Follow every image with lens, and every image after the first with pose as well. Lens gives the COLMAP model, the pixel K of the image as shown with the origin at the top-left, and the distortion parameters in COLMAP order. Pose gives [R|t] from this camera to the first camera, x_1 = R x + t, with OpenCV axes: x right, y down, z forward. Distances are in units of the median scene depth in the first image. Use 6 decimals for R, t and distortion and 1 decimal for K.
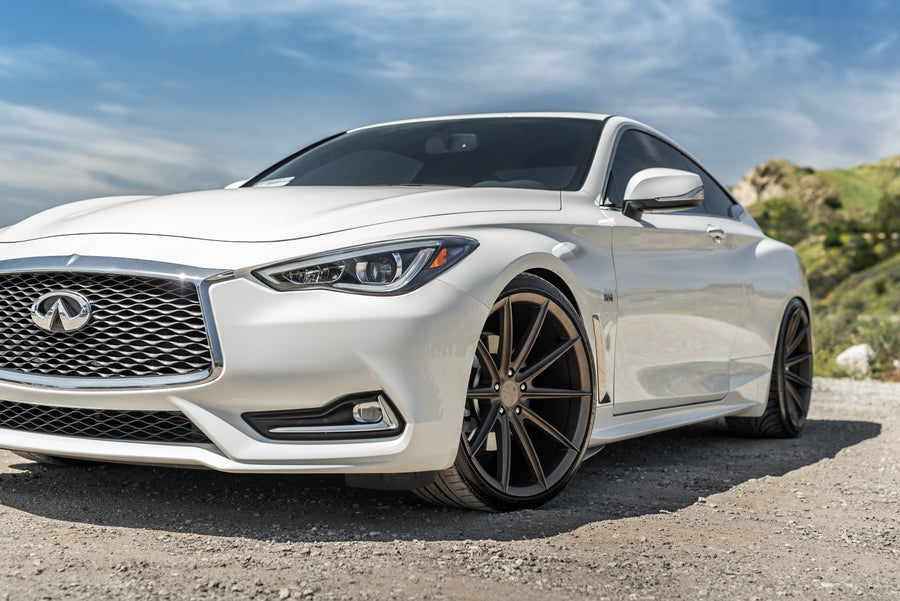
lens RADIAL K [[1285.2, 0, 452.6], [0, 1285.2, 320.8], [0, 0, 1]] dist [-0.013015, 0.024783]
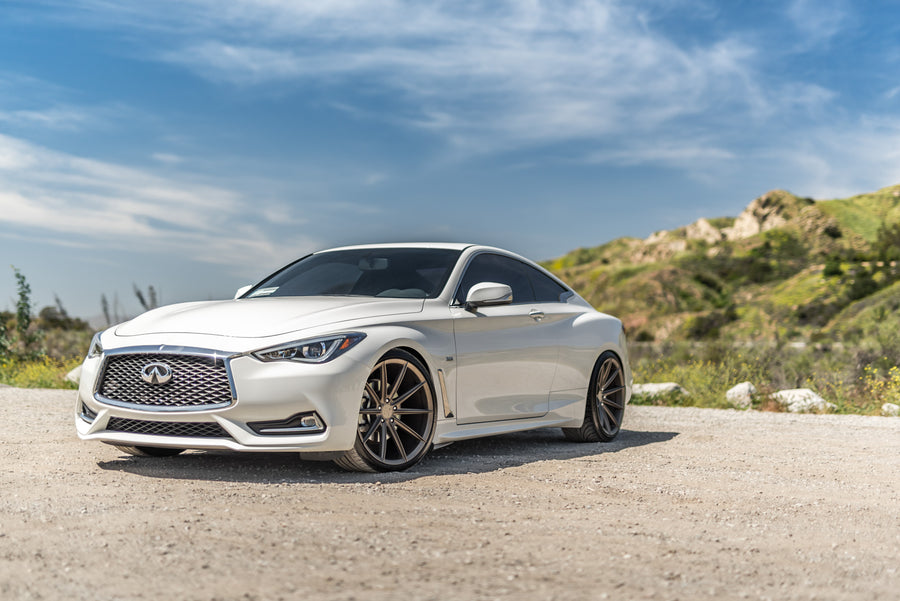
lens RADIAL K [[1285.2, 0, 452.6], [0, 1285.2, 320.8], [0, 0, 1]] dist [-0.013015, 0.024783]
pose [[0.999862, -0.013649, -0.009448, 0.159727], [0.013413, 0.999606, -0.024652, -0.030034], [0.009780, 0.024522, 0.999651, -0.902059]]
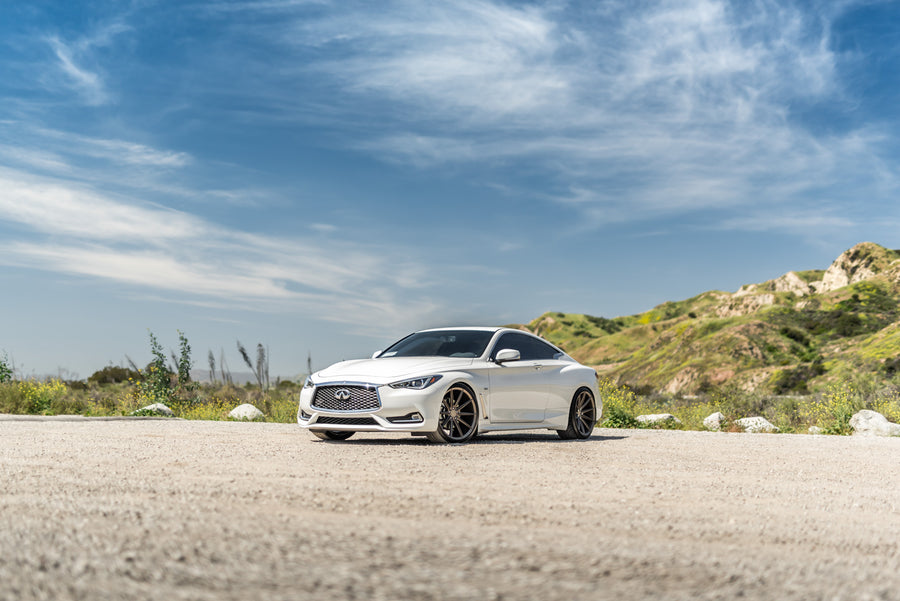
lens RADIAL K [[1310.9, 0, 450.0], [0, 1310.9, 300.5], [0, 0, 1]] dist [0.016801, 0.046498]
pose [[0.996519, -0.021400, -0.080575, 0.354797], [0.014715, 0.996469, -0.082661, 0.041470], [0.082059, 0.081187, 0.993315, -2.912942]]
